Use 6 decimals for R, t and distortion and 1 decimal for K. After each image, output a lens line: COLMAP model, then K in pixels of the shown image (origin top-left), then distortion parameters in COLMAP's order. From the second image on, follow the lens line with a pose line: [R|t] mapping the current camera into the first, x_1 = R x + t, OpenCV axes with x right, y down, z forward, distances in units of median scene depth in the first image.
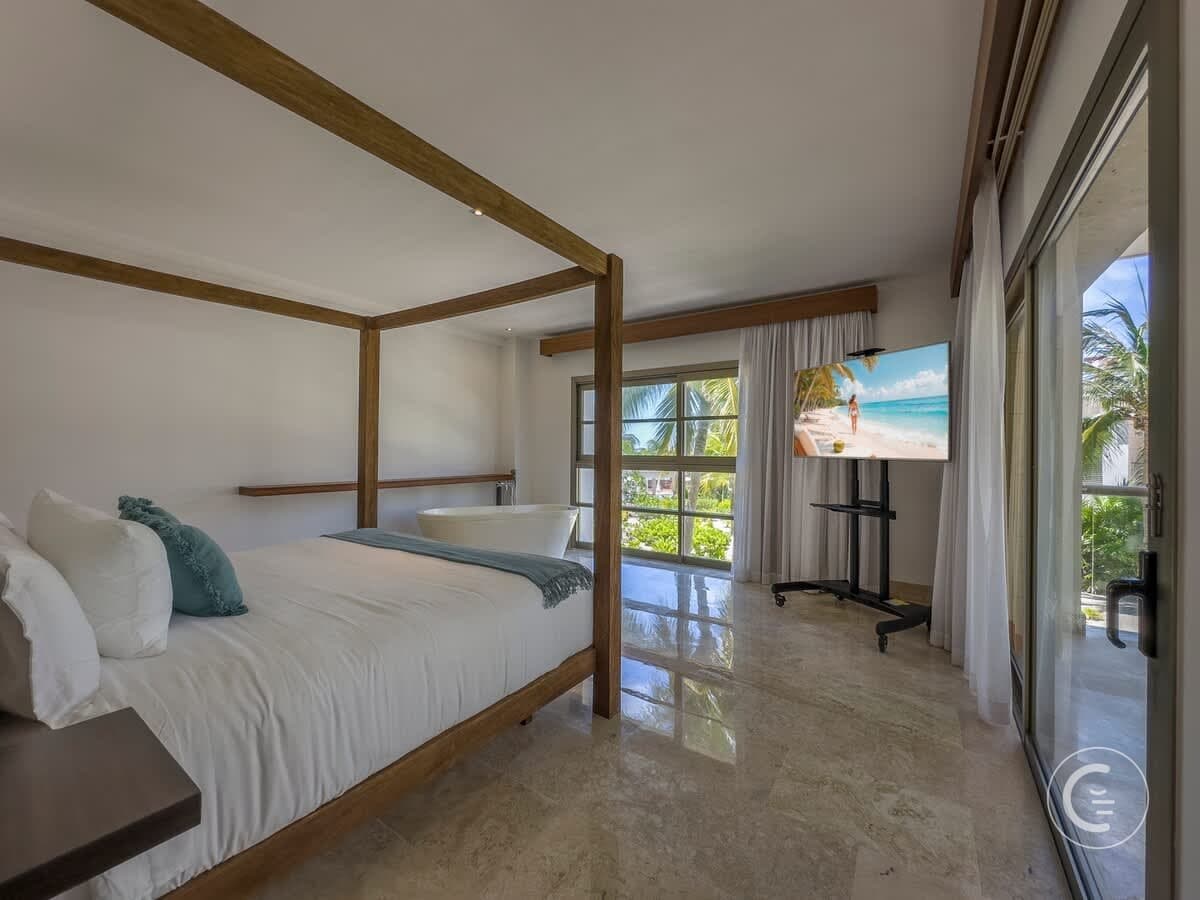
lens RADIAL K [[487.2, 0, 581.0], [0, 487.2, 443.9], [0, 0, 1]] dist [0.000680, -0.000931]
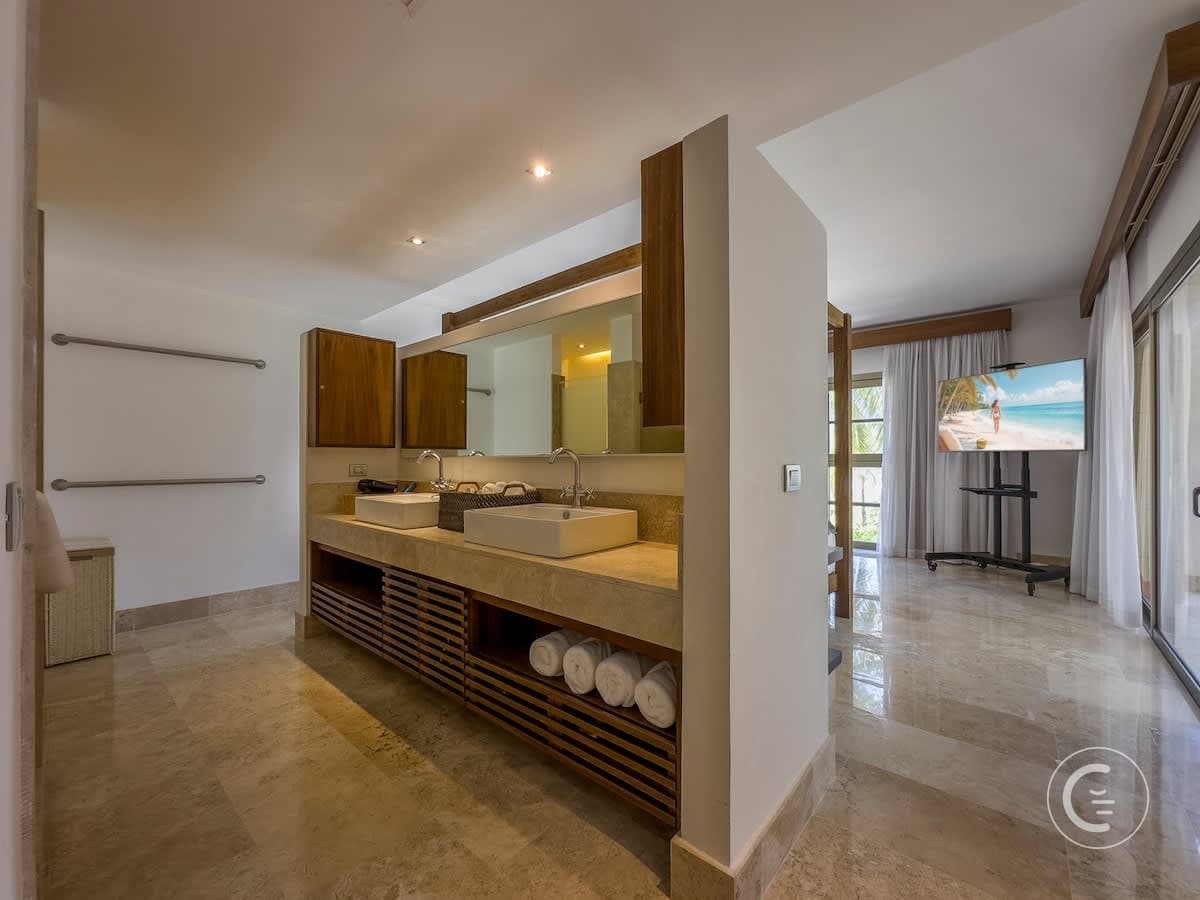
lens RADIAL K [[487.2, 0, 601.1], [0, 487.2, 454.4], [0, 0, 1]] dist [0.000680, -0.000931]
pose [[0.994551, -0.012250, -0.103527, -0.317917], [0.012760, 0.999910, 0.004263, 0.020191], [0.103466, -0.005561, 0.994617, -0.343579]]
